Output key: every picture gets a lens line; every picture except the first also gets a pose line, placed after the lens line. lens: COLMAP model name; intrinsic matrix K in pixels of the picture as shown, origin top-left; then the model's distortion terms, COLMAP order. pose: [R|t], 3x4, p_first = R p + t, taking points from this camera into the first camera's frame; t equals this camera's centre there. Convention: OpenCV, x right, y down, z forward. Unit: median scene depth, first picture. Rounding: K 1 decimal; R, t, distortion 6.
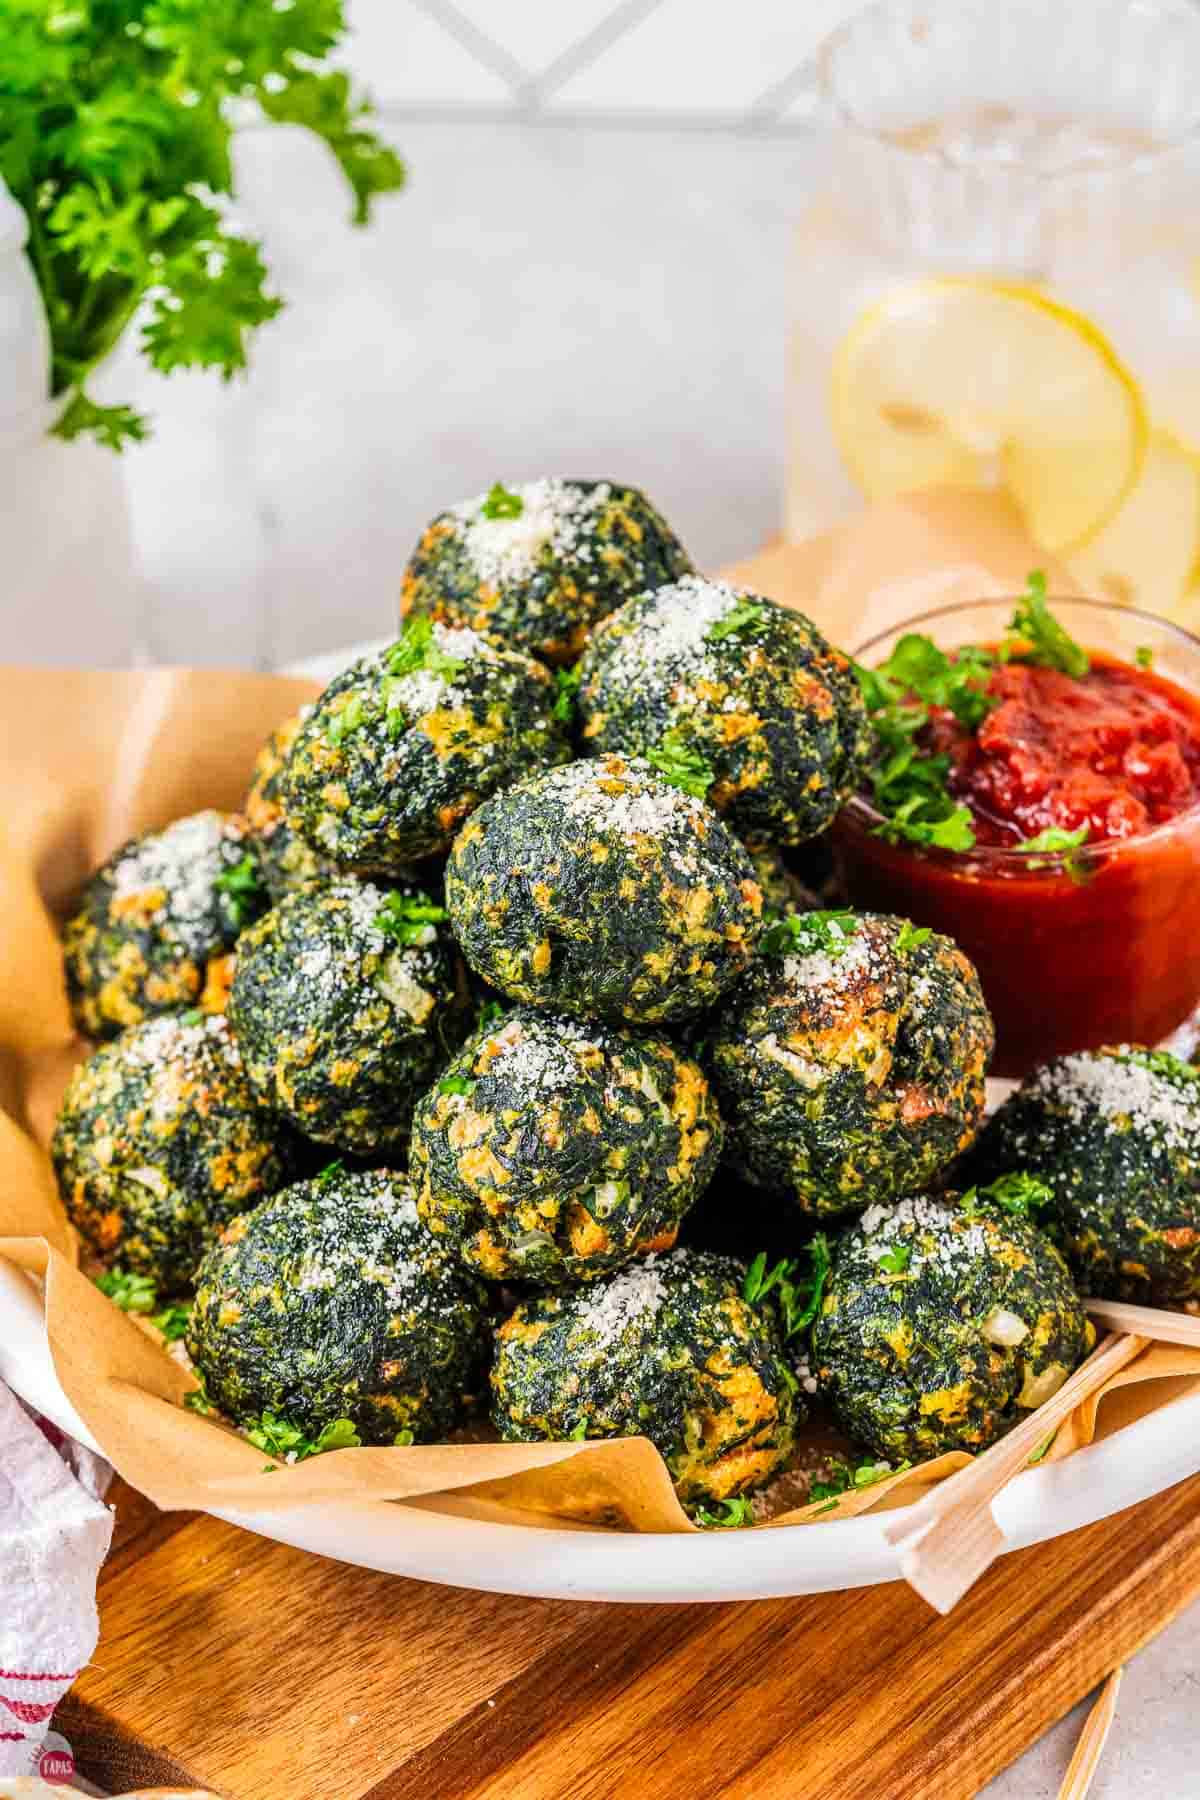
lens RADIAL K [[4858.8, 0, 600.0], [0, 4858.8, 900.0], [0, 0, 1]] dist [0.443587, -1.456787]
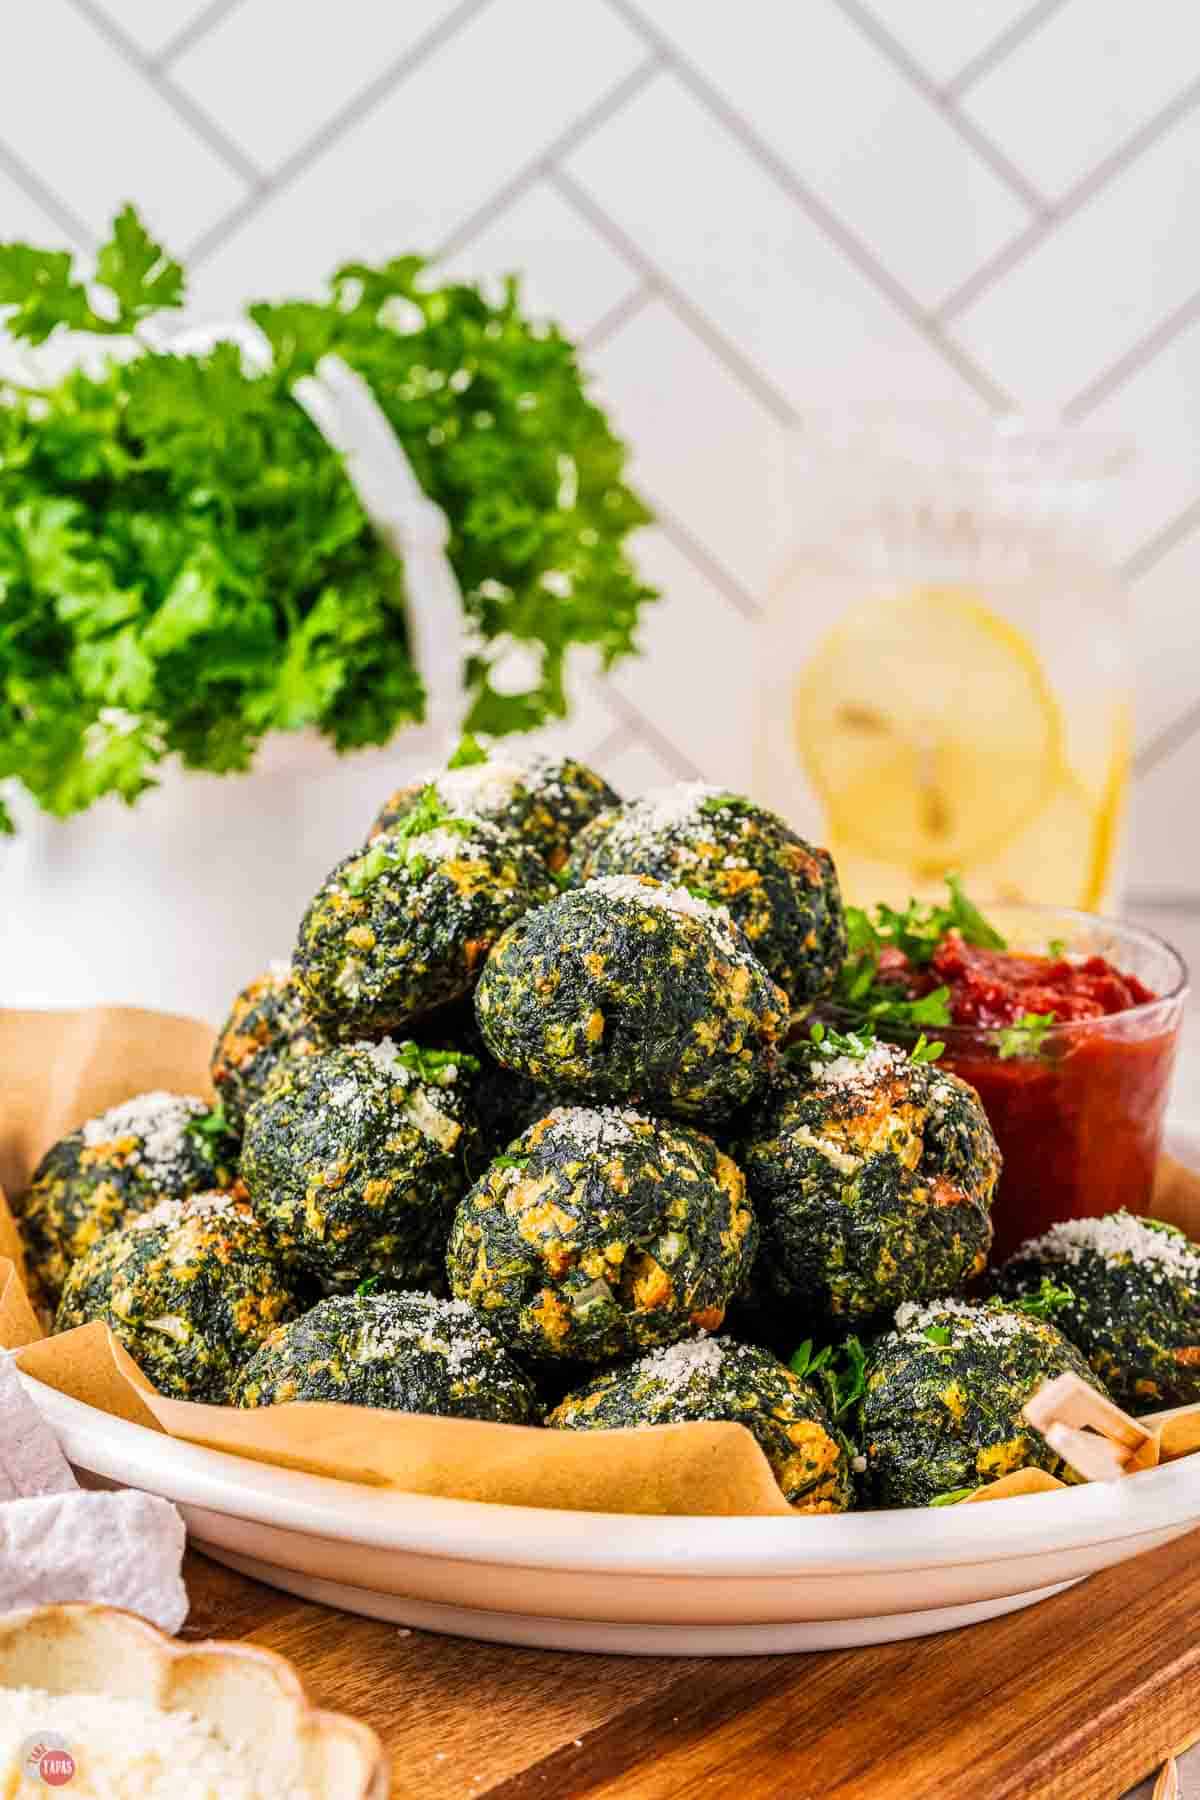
lens RADIAL K [[4858.8, 0, 600.0], [0, 4858.8, 900.0], [0, 0, 1]] dist [0.443587, -1.456787]
pose [[0.990120, 0.006626, 0.140066, -0.151504], [0.036882, 0.951405, -0.305724, 0.293973], [-0.135286, 0.307870, 0.941761, 0.020587]]
